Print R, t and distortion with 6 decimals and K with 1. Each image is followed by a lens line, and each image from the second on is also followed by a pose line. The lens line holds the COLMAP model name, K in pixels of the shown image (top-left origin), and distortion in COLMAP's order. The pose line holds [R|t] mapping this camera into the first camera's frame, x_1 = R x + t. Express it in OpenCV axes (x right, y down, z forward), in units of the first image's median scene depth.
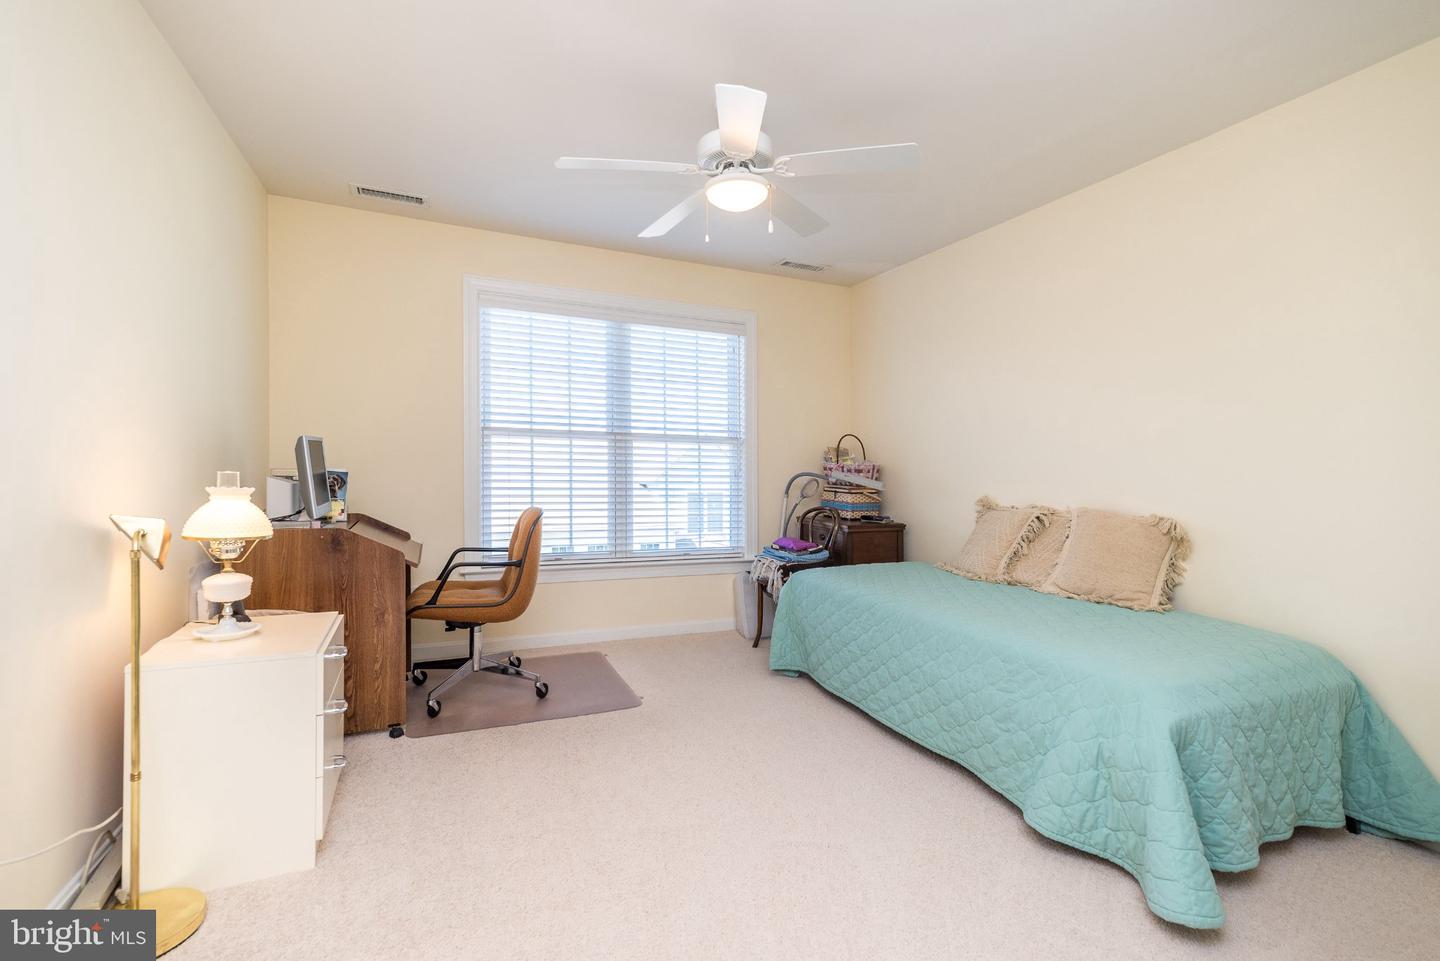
lens RADIAL K [[615.7, 0, 716.0], [0, 615.7, 465.3], [0, 0, 1]] dist [0.000662, -0.000073]
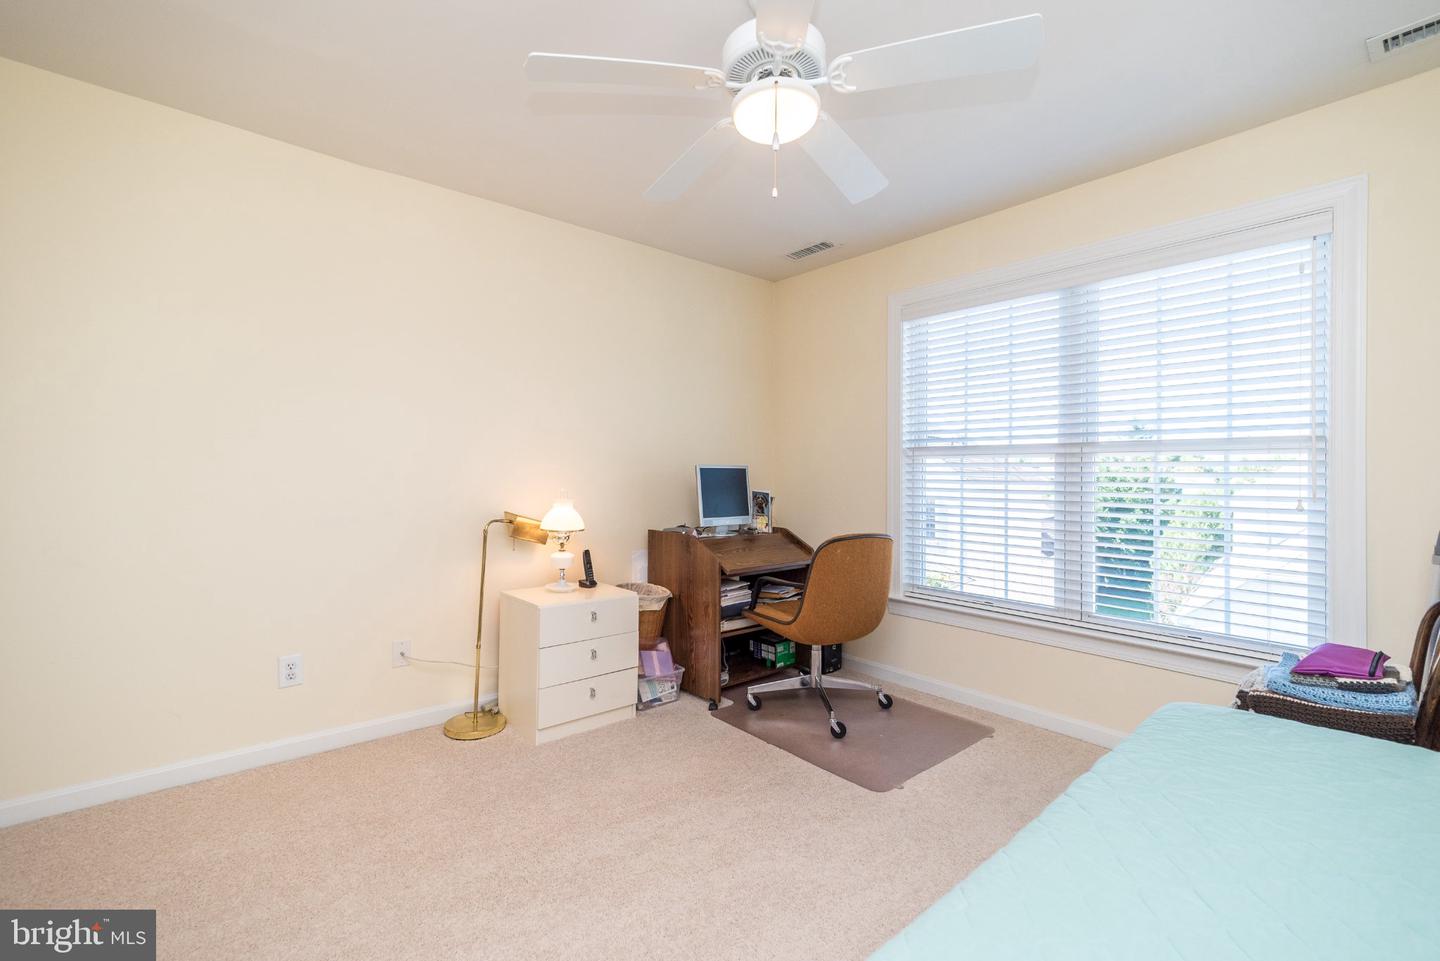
lens RADIAL K [[624.9, 0, 720.0], [0, 624.9, 480.5], [0, 0, 1]] dist [-0.000264, -0.000262]
pose [[0.296404, -0.007198, -0.955036, 0.459068], [-0.002168, 0.999964, -0.008210, -0.003137], [0.955060, 0.004504, 0.296377, 0.441223]]
